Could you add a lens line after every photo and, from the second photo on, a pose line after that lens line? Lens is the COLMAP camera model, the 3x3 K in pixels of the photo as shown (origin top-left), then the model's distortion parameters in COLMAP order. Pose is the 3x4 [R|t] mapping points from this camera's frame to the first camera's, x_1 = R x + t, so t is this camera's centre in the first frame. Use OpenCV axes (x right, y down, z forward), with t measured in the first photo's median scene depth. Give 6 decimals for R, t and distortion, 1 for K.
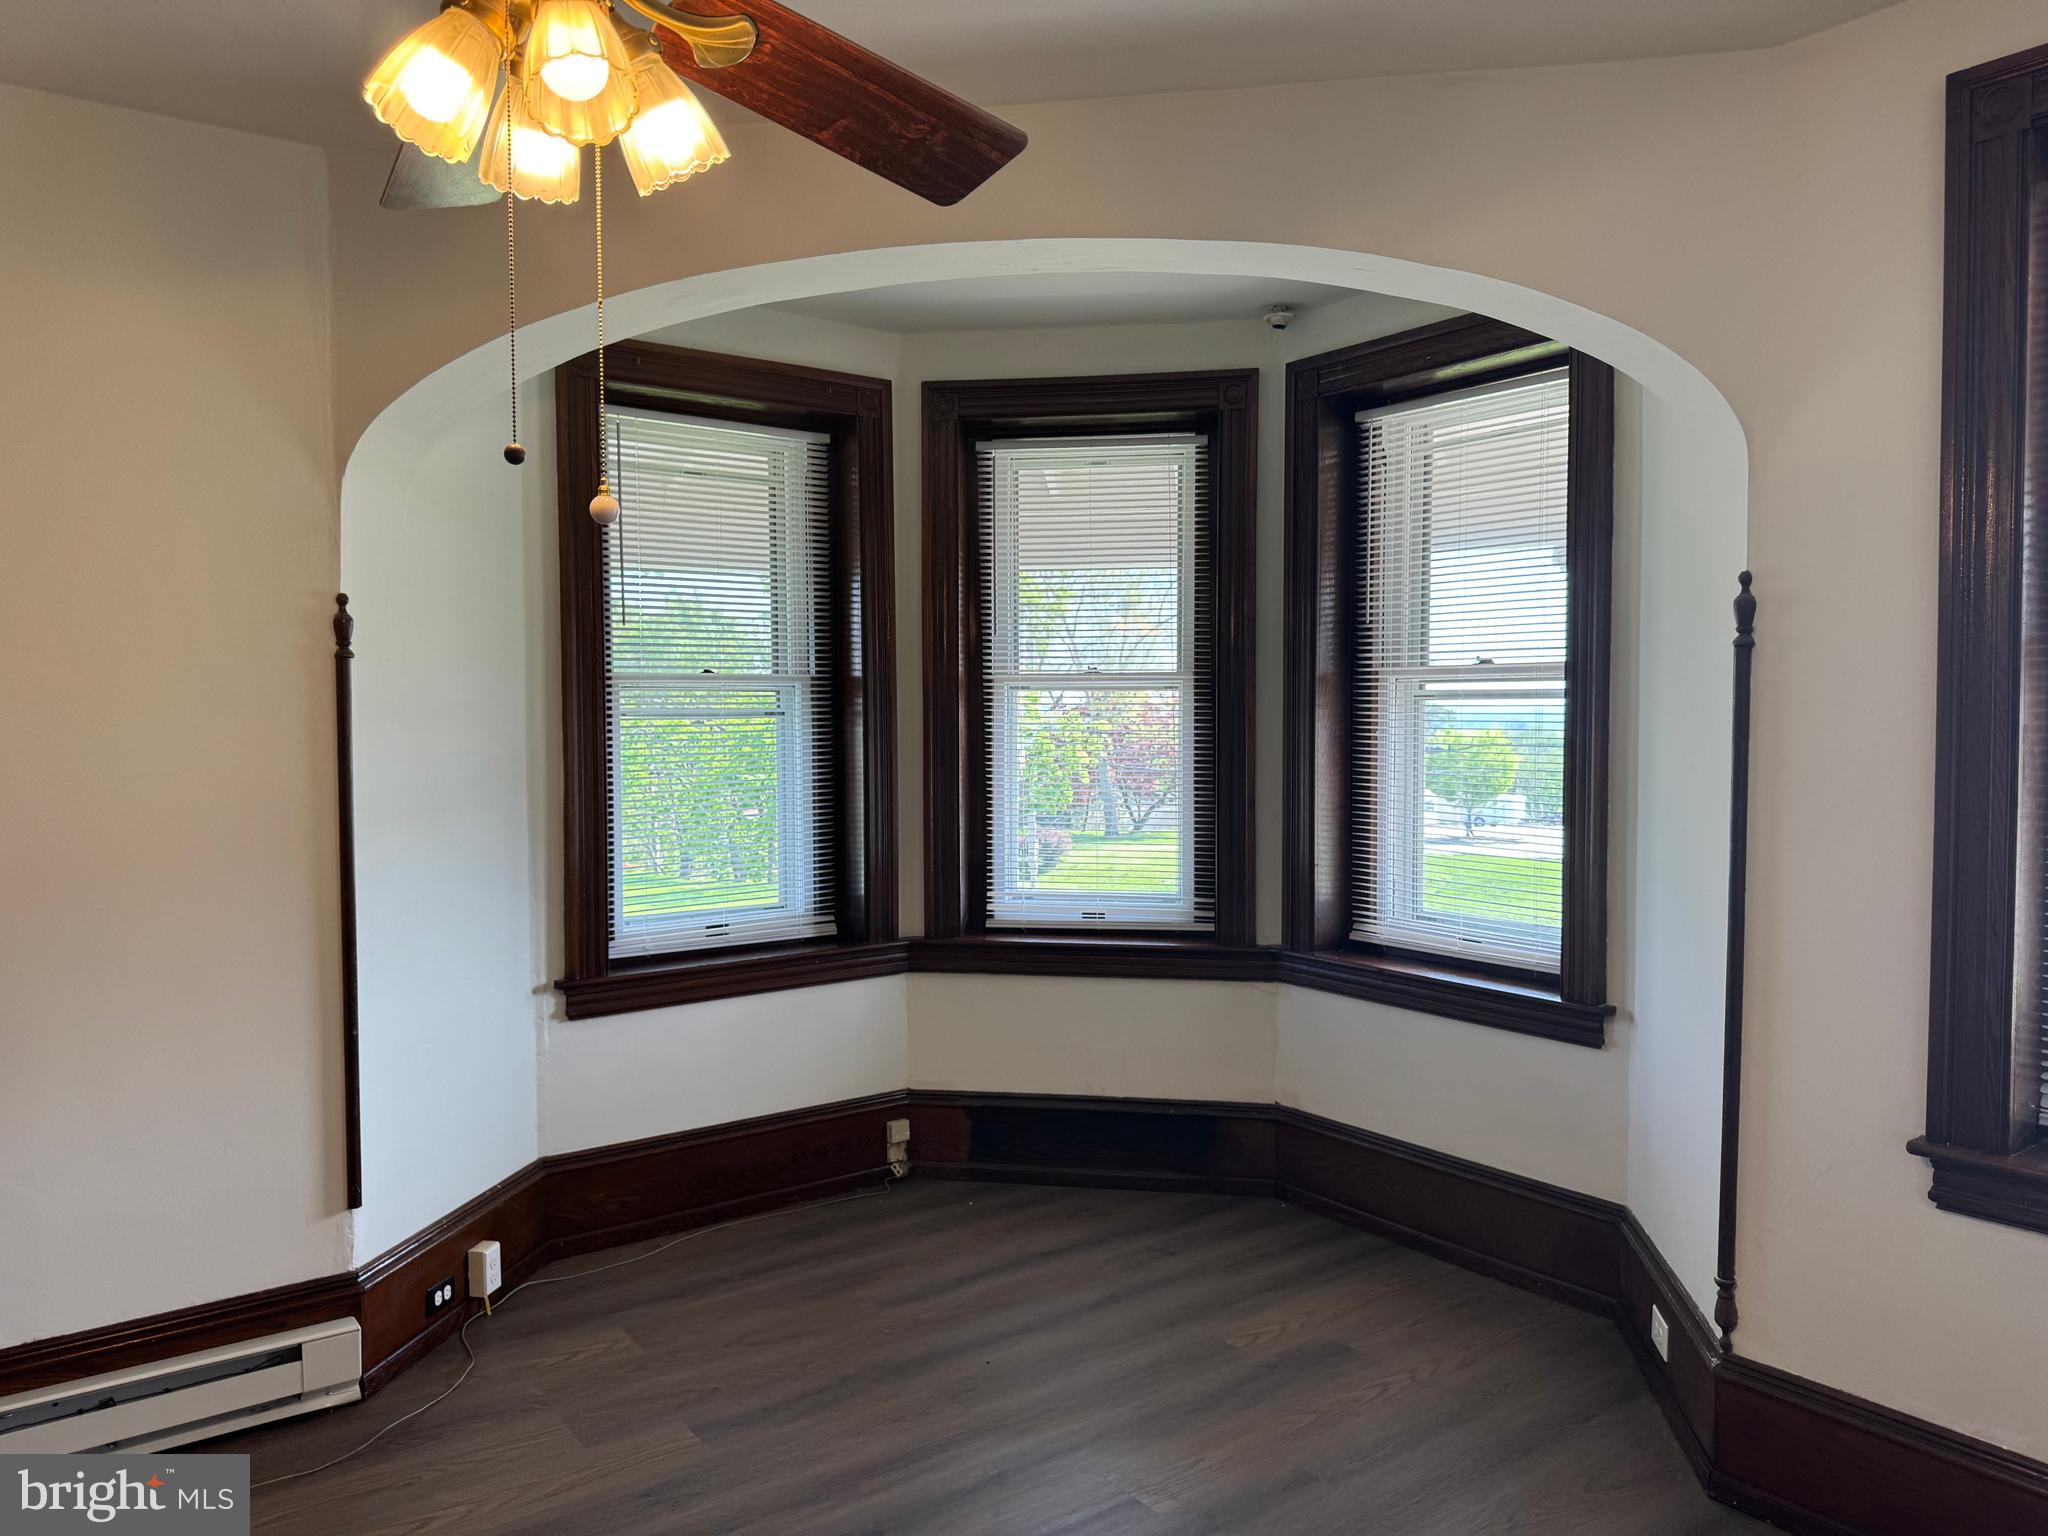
lens RADIAL K [[1418.5, 0, 1008.0], [0, 1418.5, 762.4], [0, 0, 1]] dist [0.006360, -0.031458]
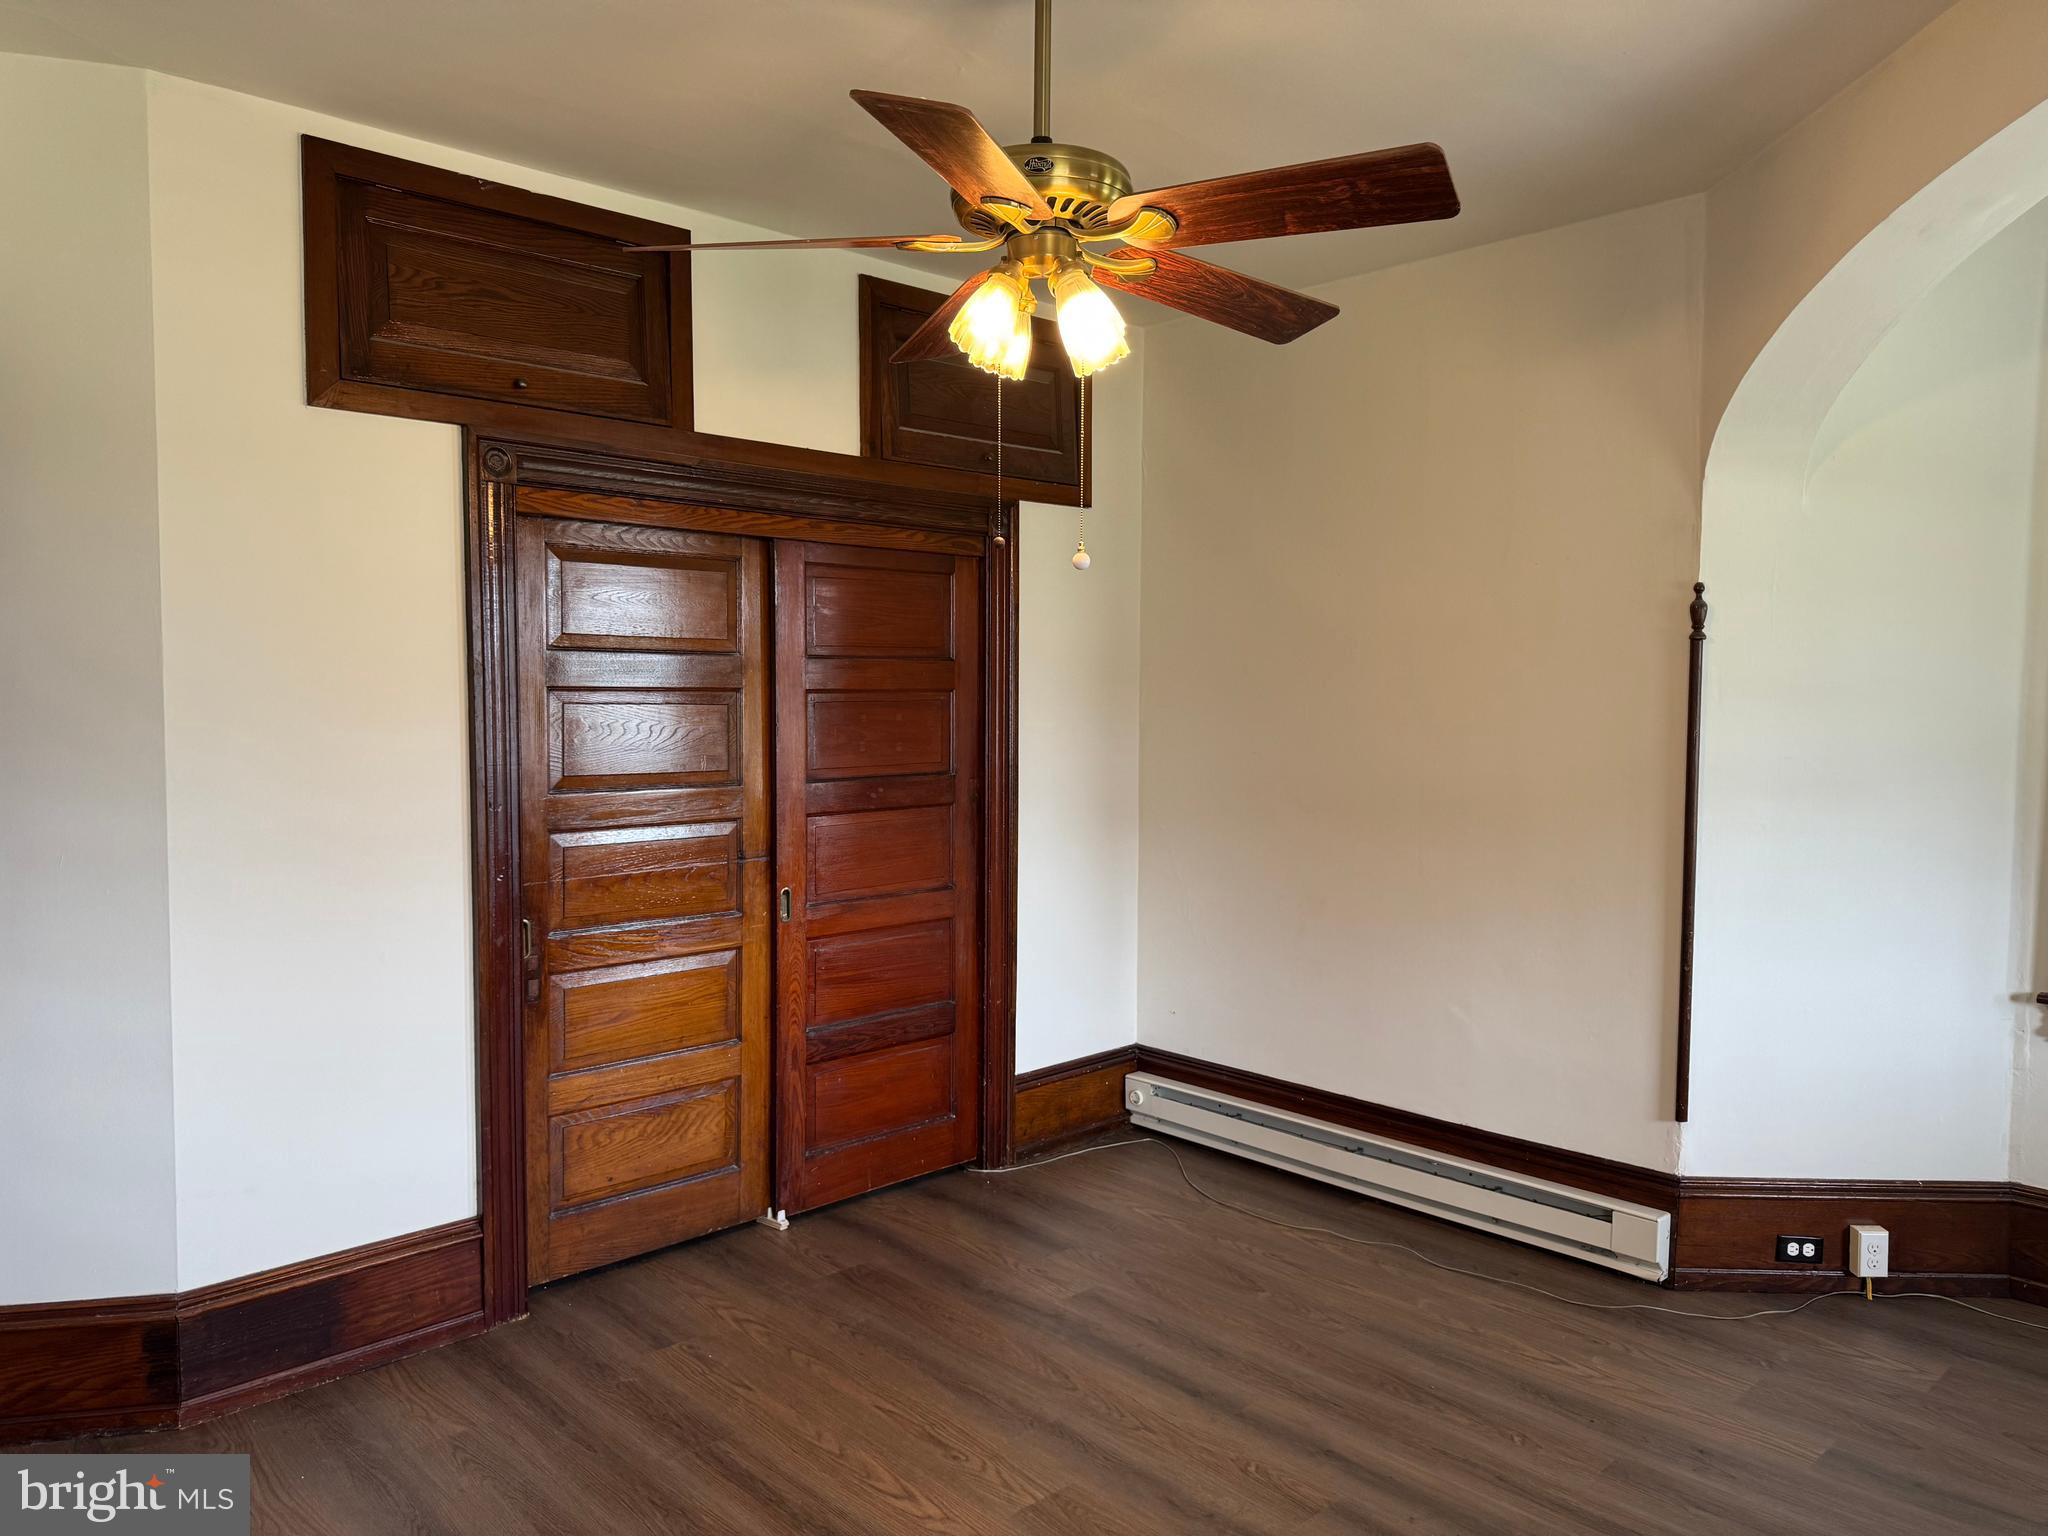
lens RADIAL K [[1418.5, 0, 1008.0], [0, 1418.5, 762.4], [0, 0, 1]] dist [0.006360, -0.031458]
pose [[0.123048, 0.062864, -0.990408, 0.575646], [-0.037842, 0.997563, 0.058617, -0.020691], [0.991679, 0.030266, 0.125127, 0.304583]]
